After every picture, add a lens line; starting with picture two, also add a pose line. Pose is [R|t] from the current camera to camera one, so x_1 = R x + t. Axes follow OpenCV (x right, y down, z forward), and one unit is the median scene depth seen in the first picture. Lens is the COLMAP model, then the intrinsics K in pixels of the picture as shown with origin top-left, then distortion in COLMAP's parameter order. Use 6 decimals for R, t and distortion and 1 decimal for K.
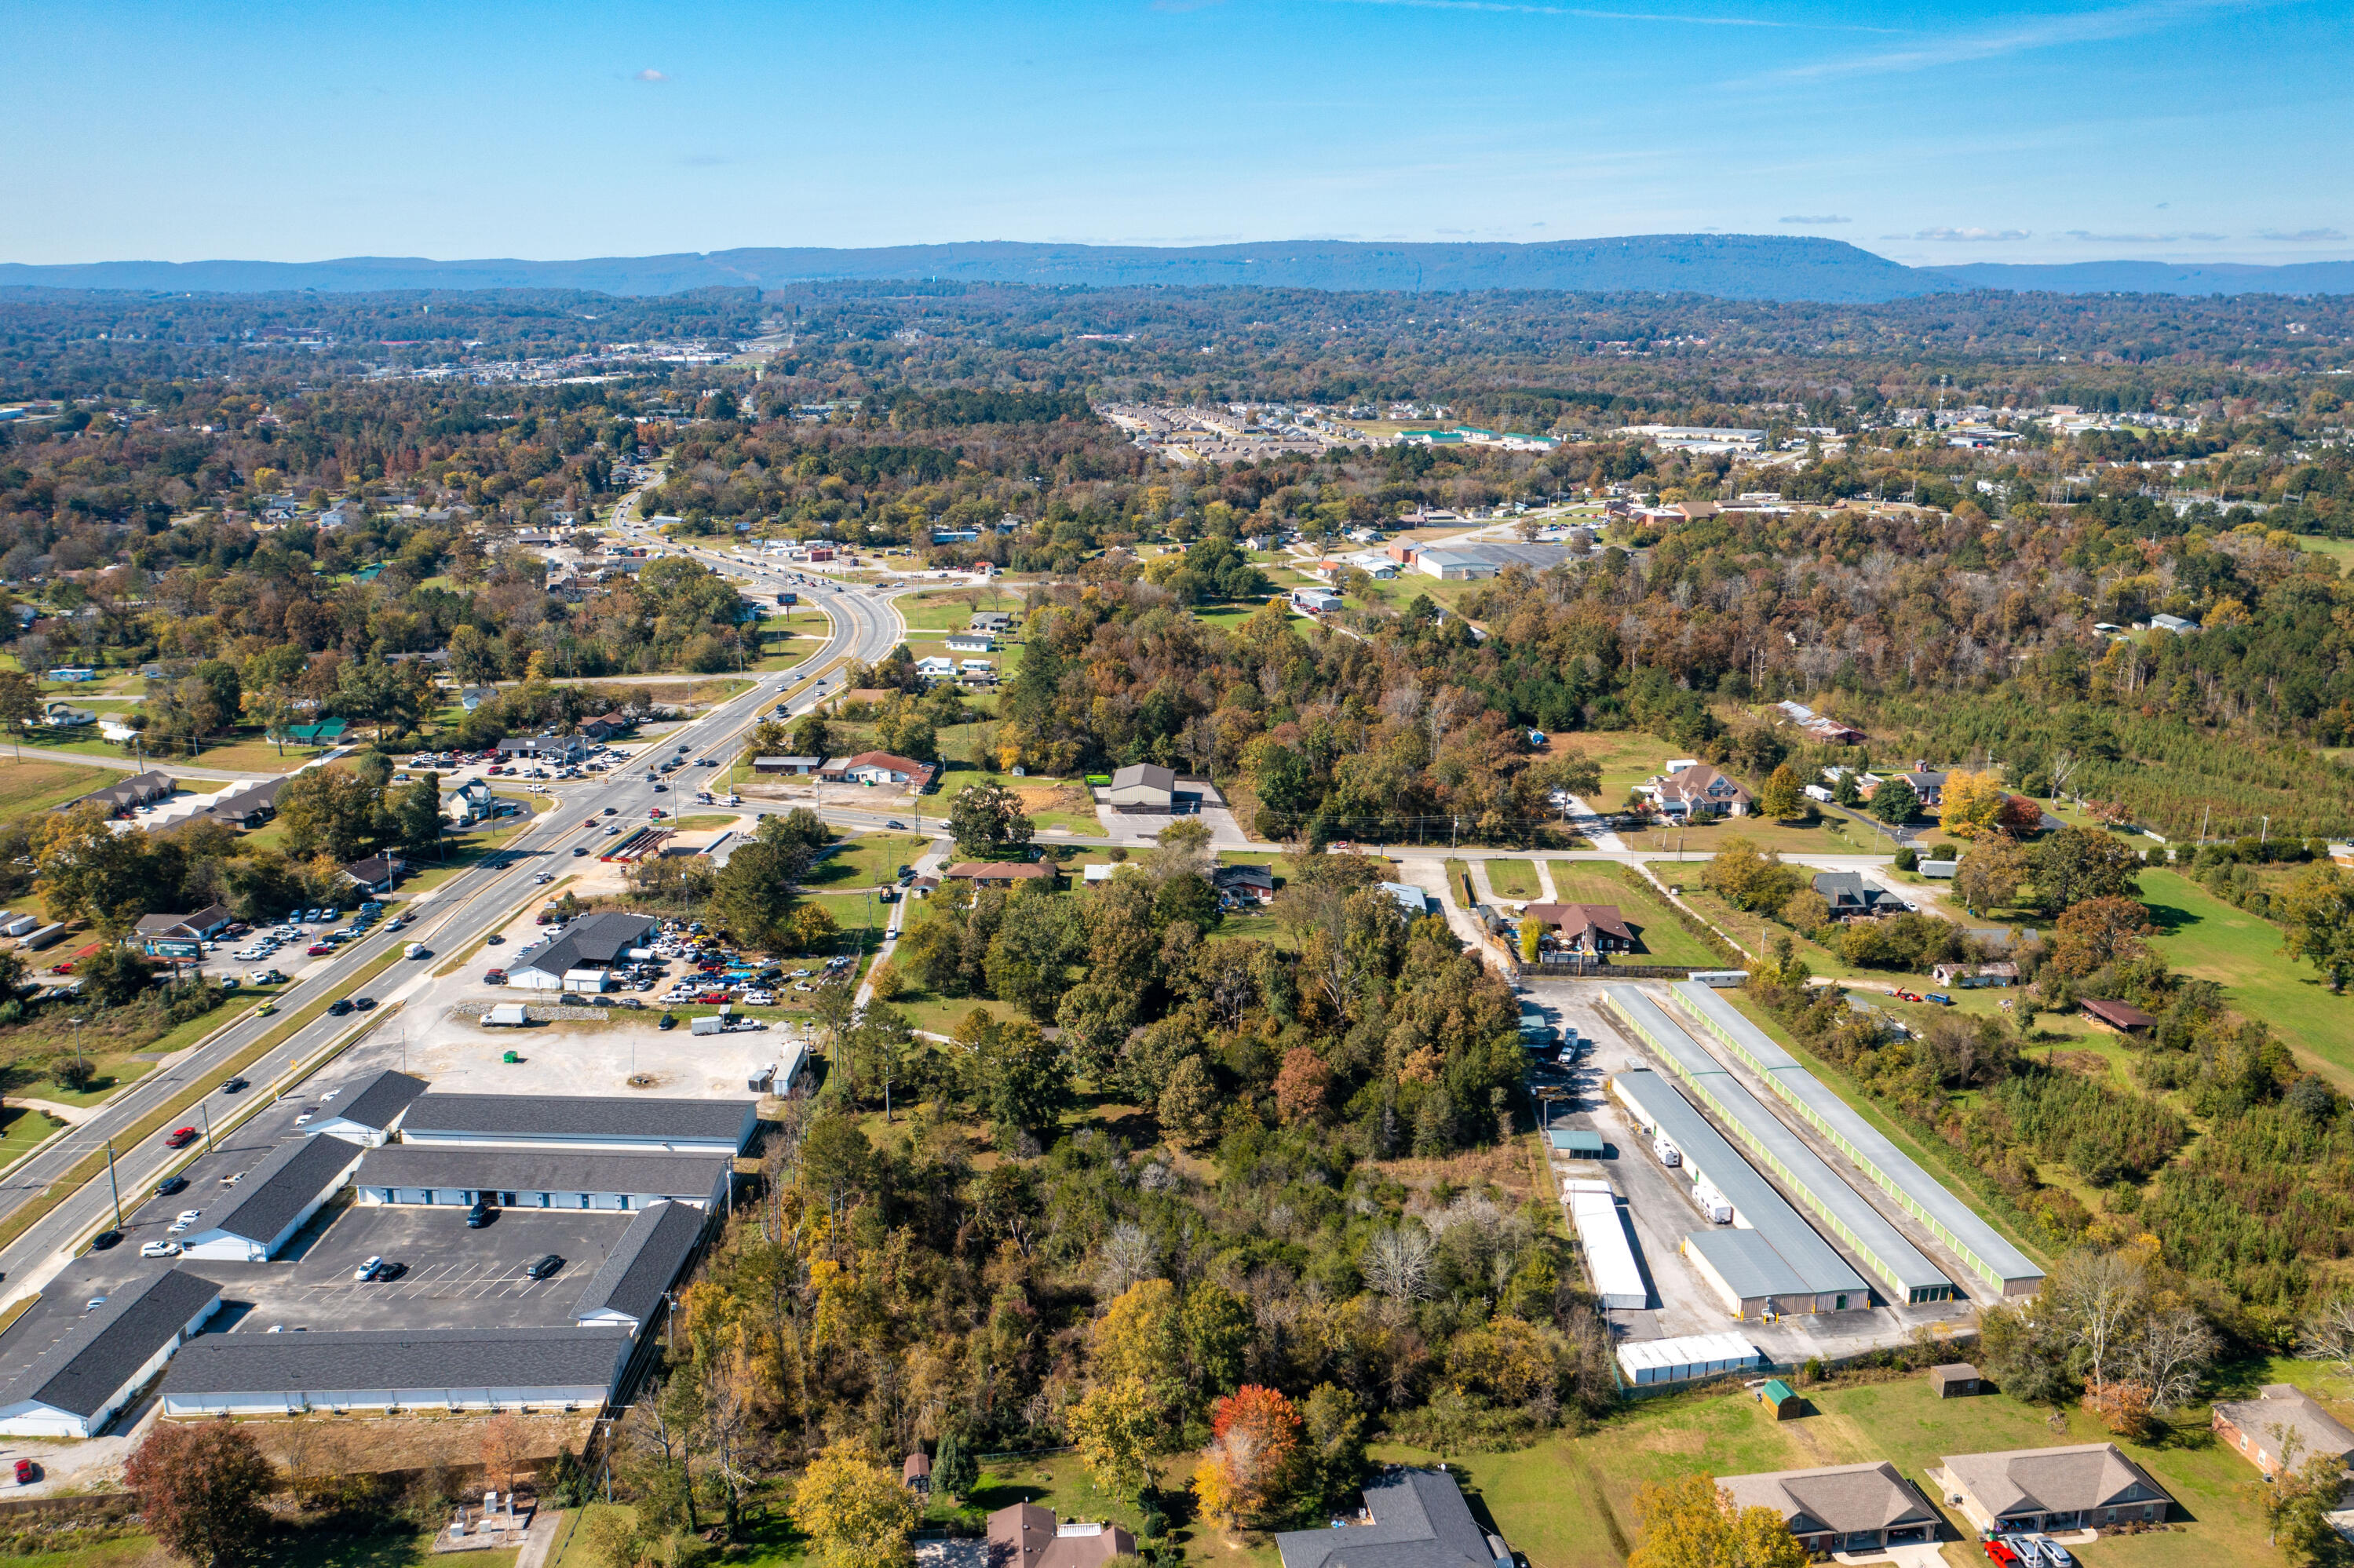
lens RADIAL K [[1919.8, 0, 1161.0], [0, 1919.8, 785.9], [0, 0, 1]] dist [-0.019937, 0.013544]
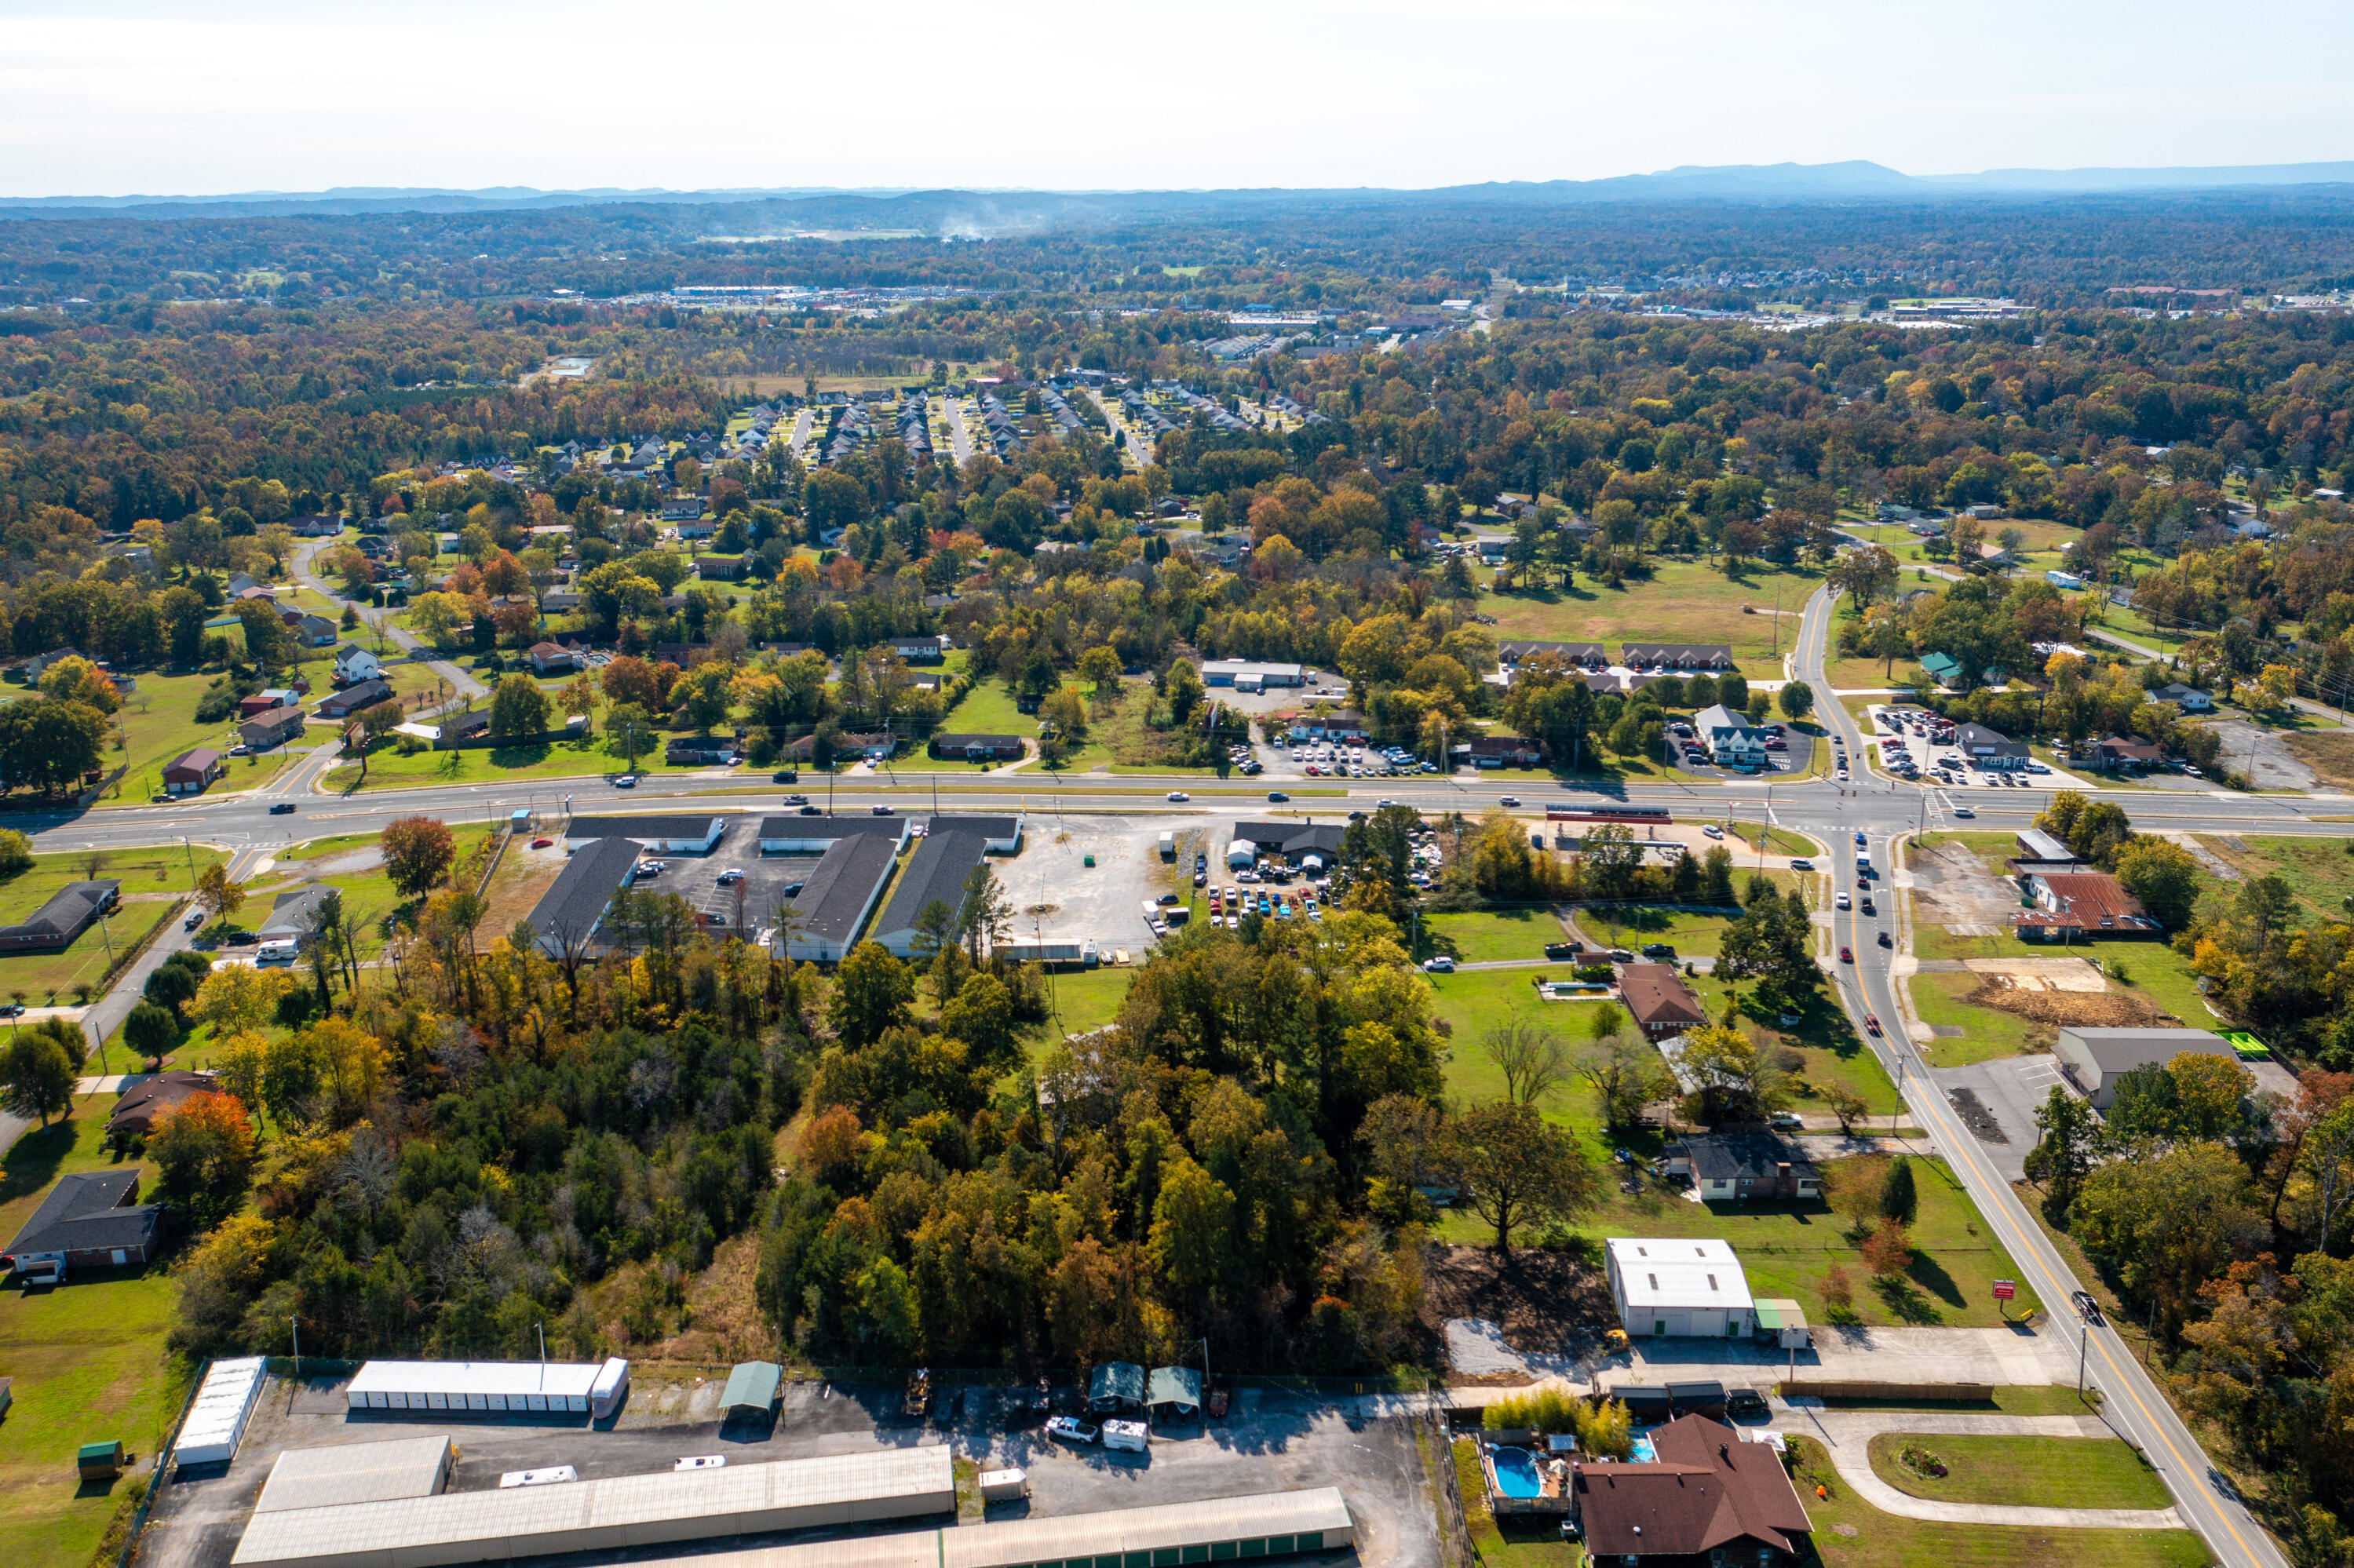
lens RADIAL K [[1890.9, 0, 1164.4], [0, 1890.9, 780.9], [0, 0, 1]] dist [-0.015689, -0.002330]
pose [[0.008482, 0.304544, -0.952460, 0.620019], [-0.246541, 0.923728, 0.293162, -0.210037], [0.969095, 0.232333, 0.082918, 0.770055]]
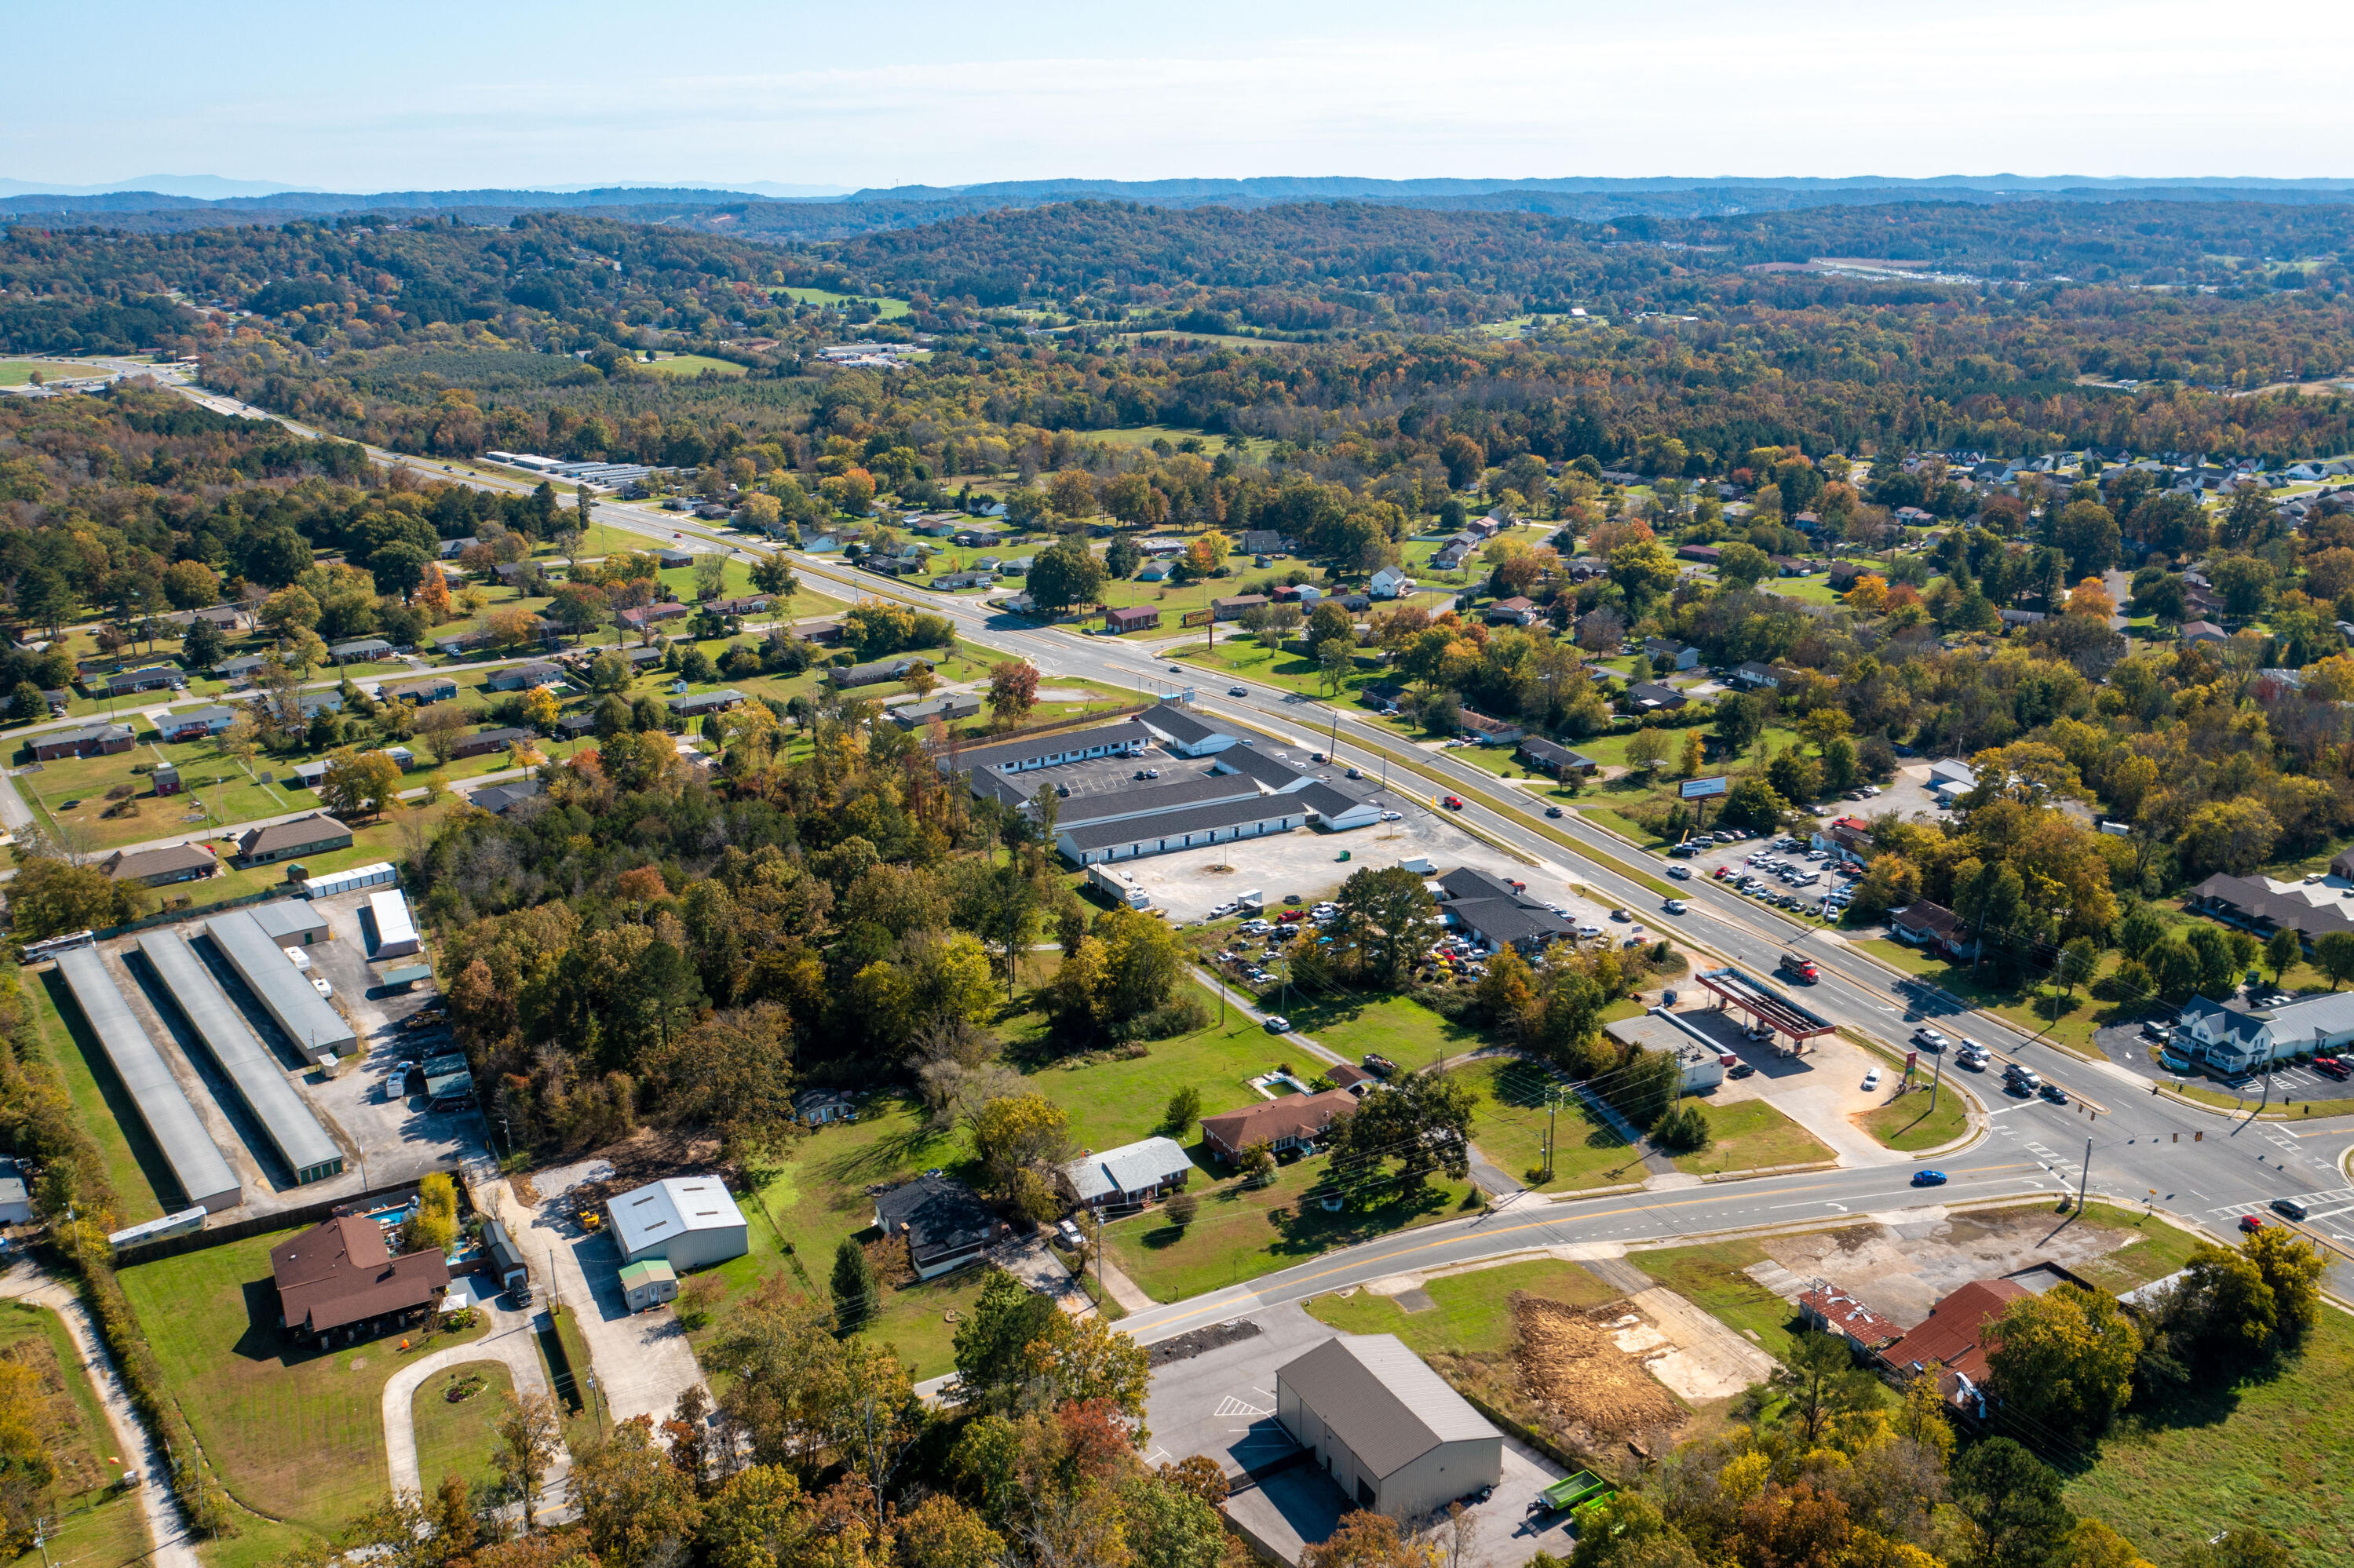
lens RADIAL K [[1895.9, 0, 1166.2], [0, 1895.9, 818.1], [0, 0, 1]] dist [-0.018322, -0.000778]
pose [[-0.864520, 0.167923, -0.473716, 0.251366], [-0.119485, 0.846844, 0.518246, -0.386626], [0.488189, 0.504636, -0.712050, 1.452876]]
